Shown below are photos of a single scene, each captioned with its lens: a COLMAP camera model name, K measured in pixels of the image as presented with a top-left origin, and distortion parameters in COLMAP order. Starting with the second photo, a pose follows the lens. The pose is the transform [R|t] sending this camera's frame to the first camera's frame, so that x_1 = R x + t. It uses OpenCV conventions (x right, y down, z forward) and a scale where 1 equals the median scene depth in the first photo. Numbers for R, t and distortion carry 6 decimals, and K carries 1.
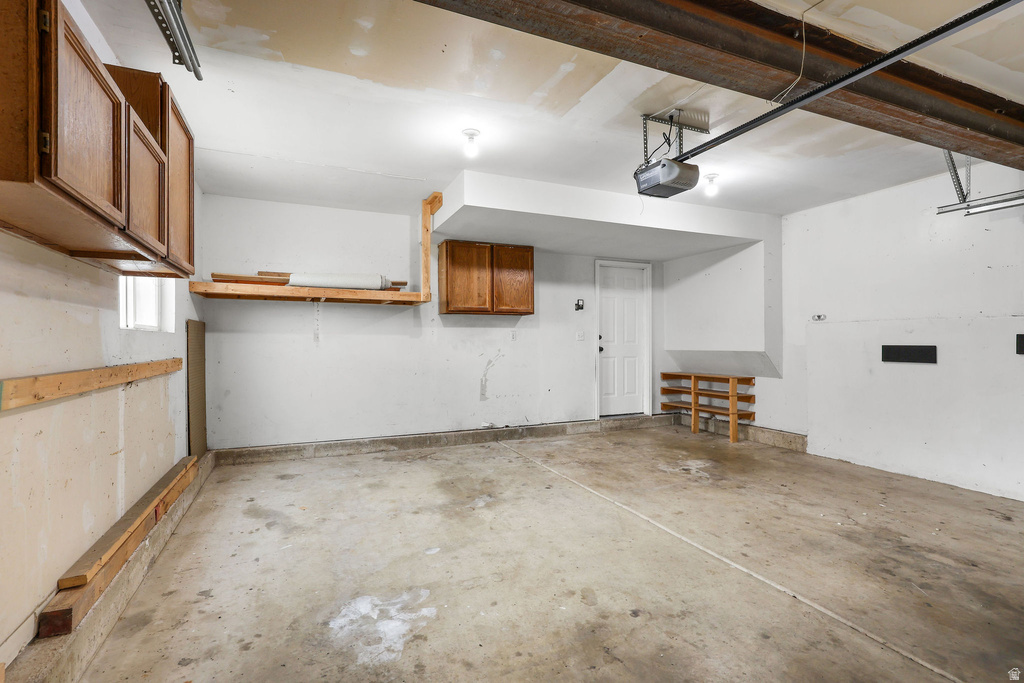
lens RADIAL K [[501.6, 0, 512.0], [0, 501.6, 341.5], [0, 0, 1]] dist [-0.000253, -0.000592]
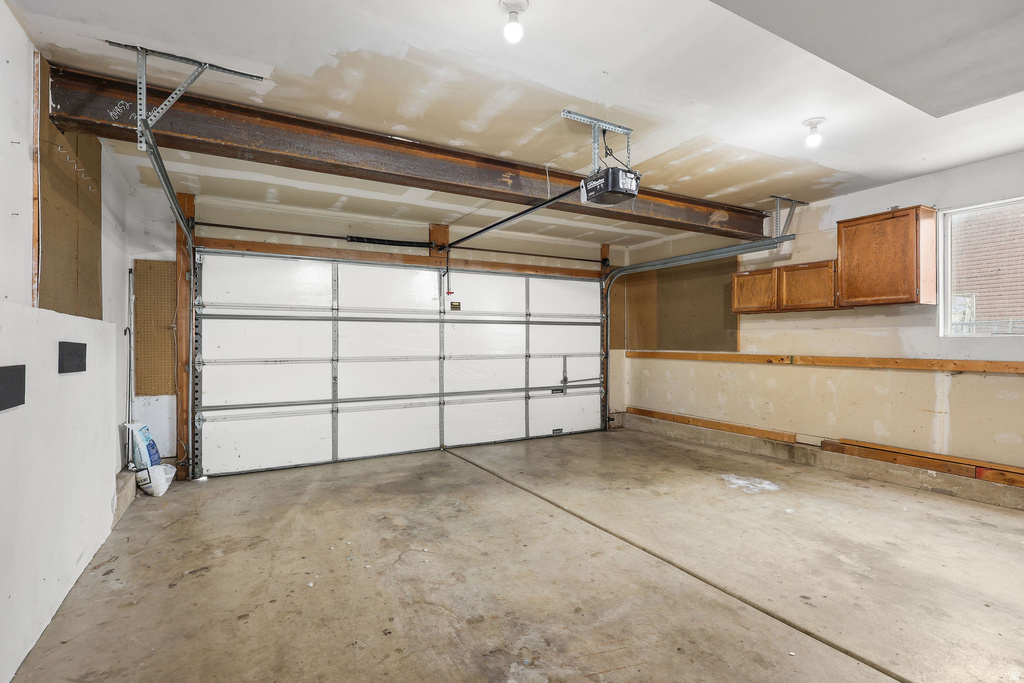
lens RADIAL K [[501.6, 0, 512.0], [0, 501.6, 341.5], [0, 0, 1]] dist [-0.000253, -0.000592]
pose [[-0.995347, 0.004754, -0.096242, 0.625395], [0.004906, 0.999987, -0.001340, -0.014377], [0.096234, -0.001806, -0.995357, 2.065021]]
